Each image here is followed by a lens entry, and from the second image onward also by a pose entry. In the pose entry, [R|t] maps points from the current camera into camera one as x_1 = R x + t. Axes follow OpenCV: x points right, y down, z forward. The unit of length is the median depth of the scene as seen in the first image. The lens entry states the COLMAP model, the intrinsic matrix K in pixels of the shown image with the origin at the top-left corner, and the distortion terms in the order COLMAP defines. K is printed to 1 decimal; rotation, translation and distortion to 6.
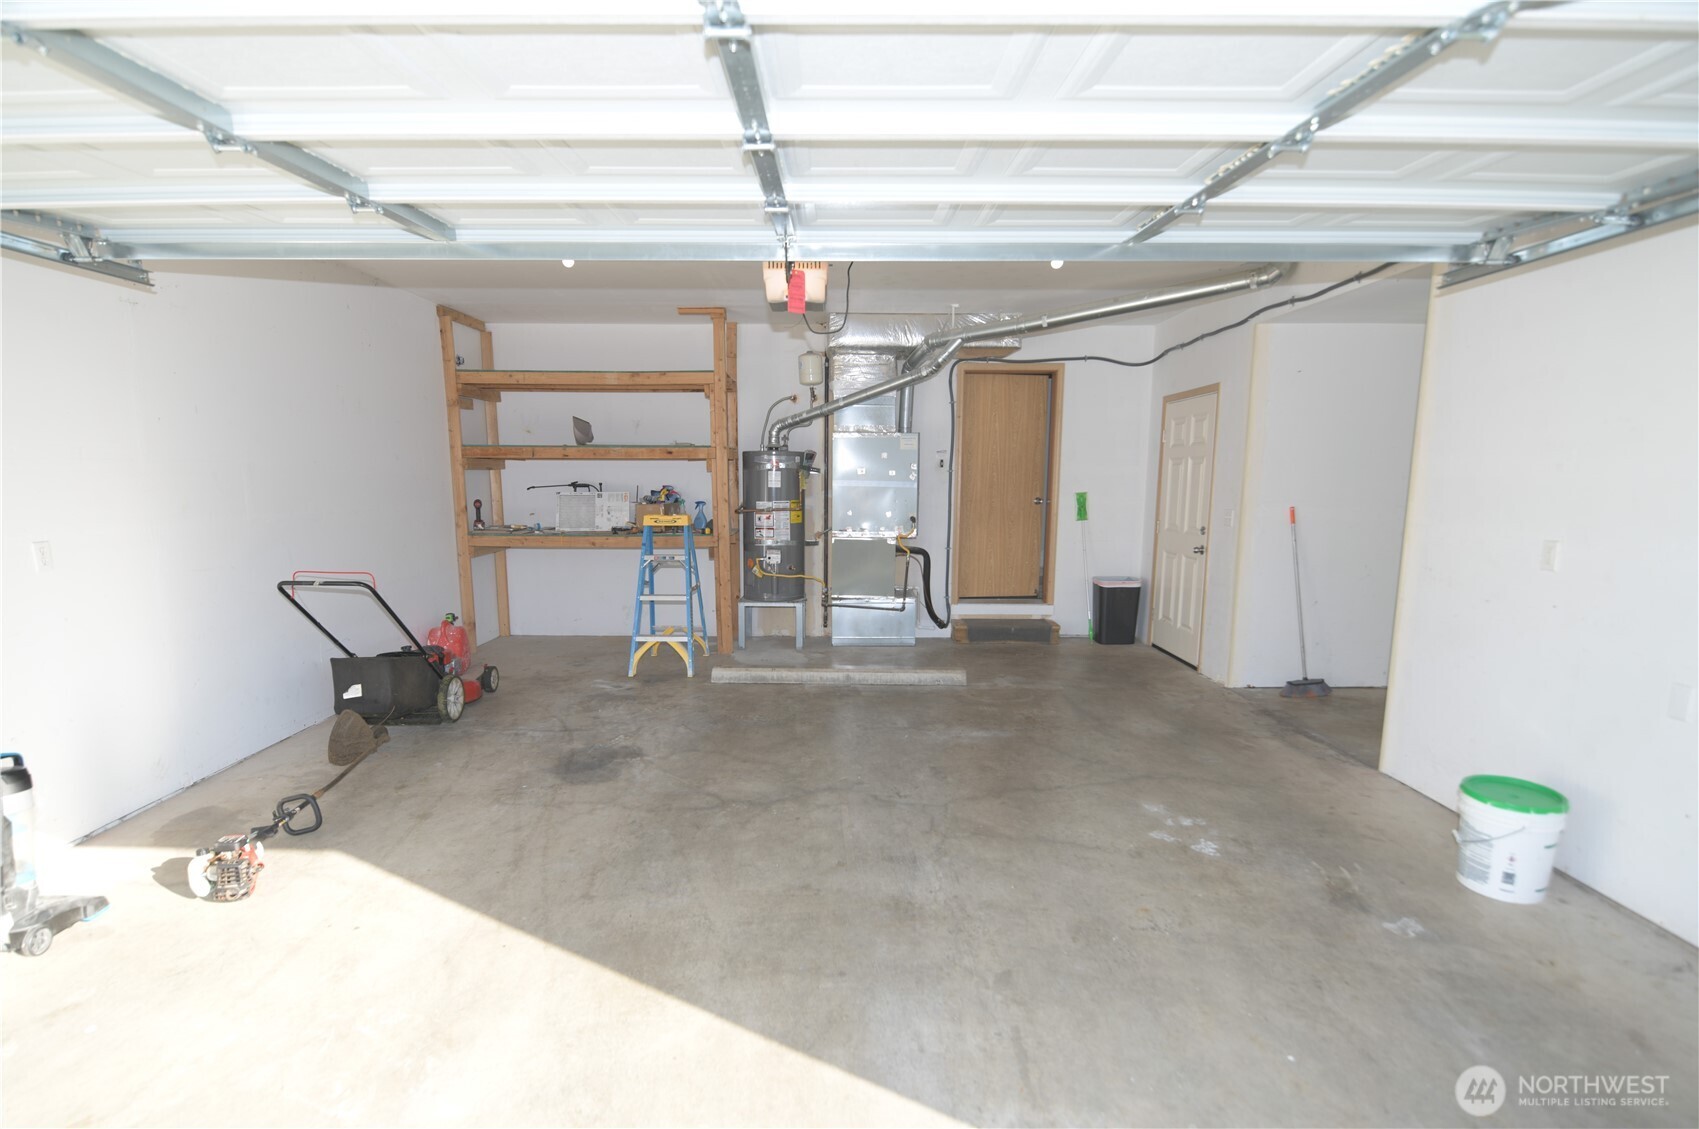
lens RADIAL K [[755.1, 0, 848.0], [0, 755.1, 566.8], [0, 0, 1]] dist [0.002504, -0.000310]
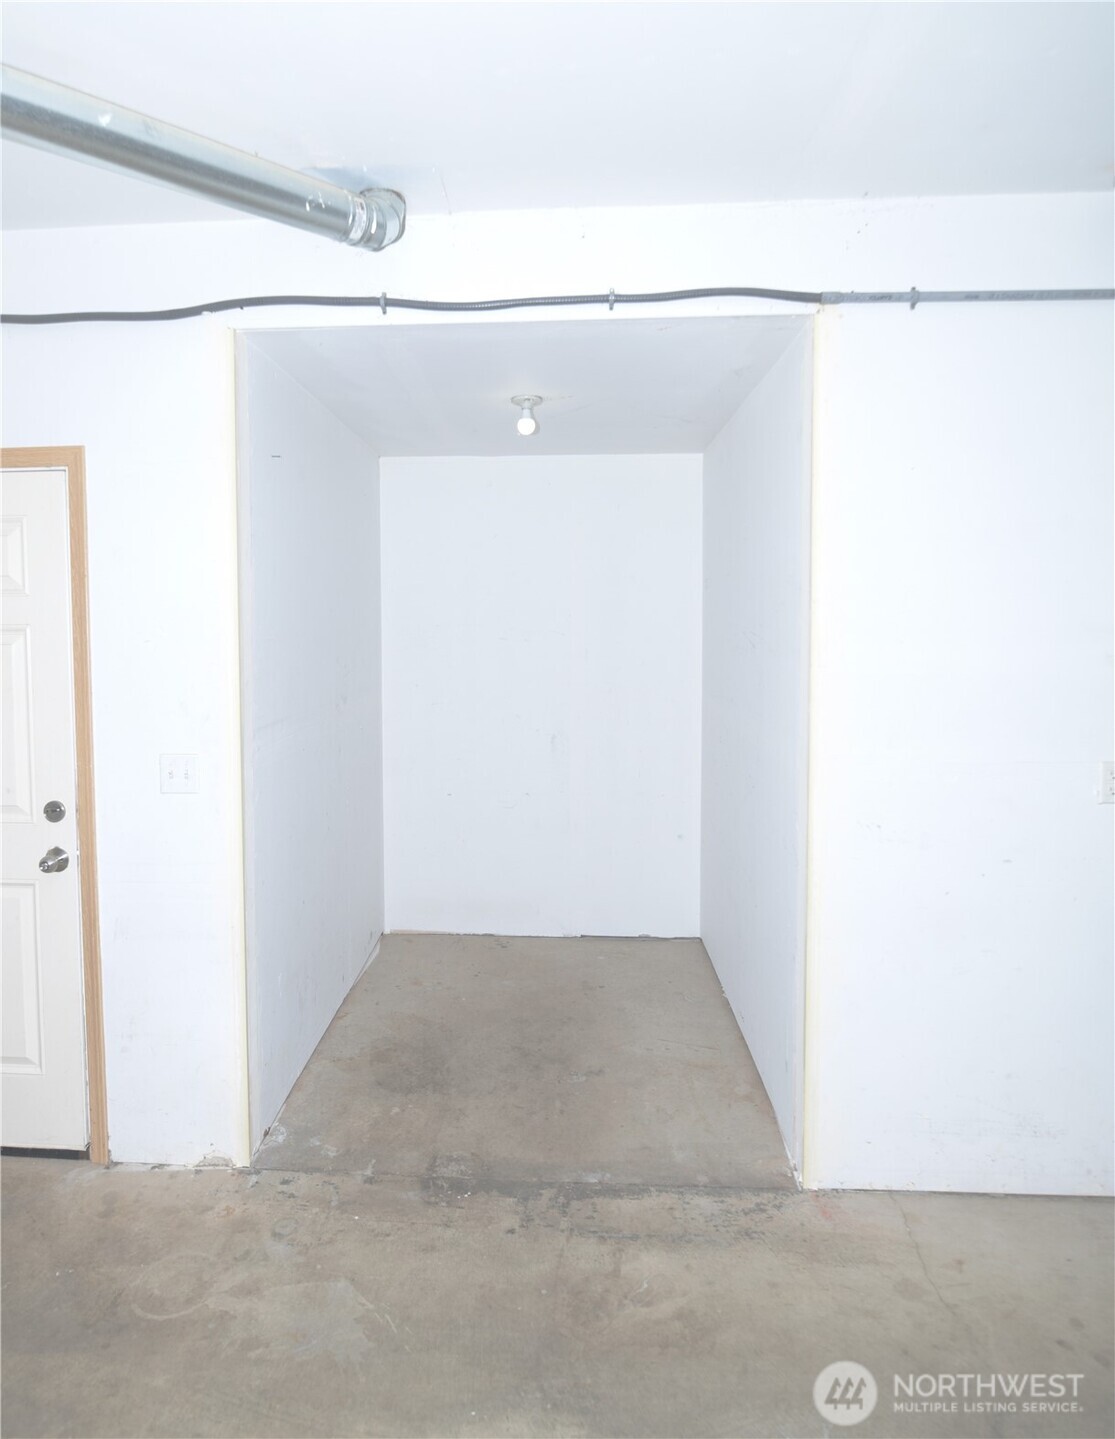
lens RADIAL K [[852.4, 0, 562.8], [0, 852.4, 676.6], [0, 0, 1]] dist [-0.006112, -0.001030]
pose [[0.072066, -0.064355, 0.995321, 0.064662], [0.127359, 0.990341, 0.054812, -0.142327], [-0.989235, 0.122813, 0.079566, 0.899494]]
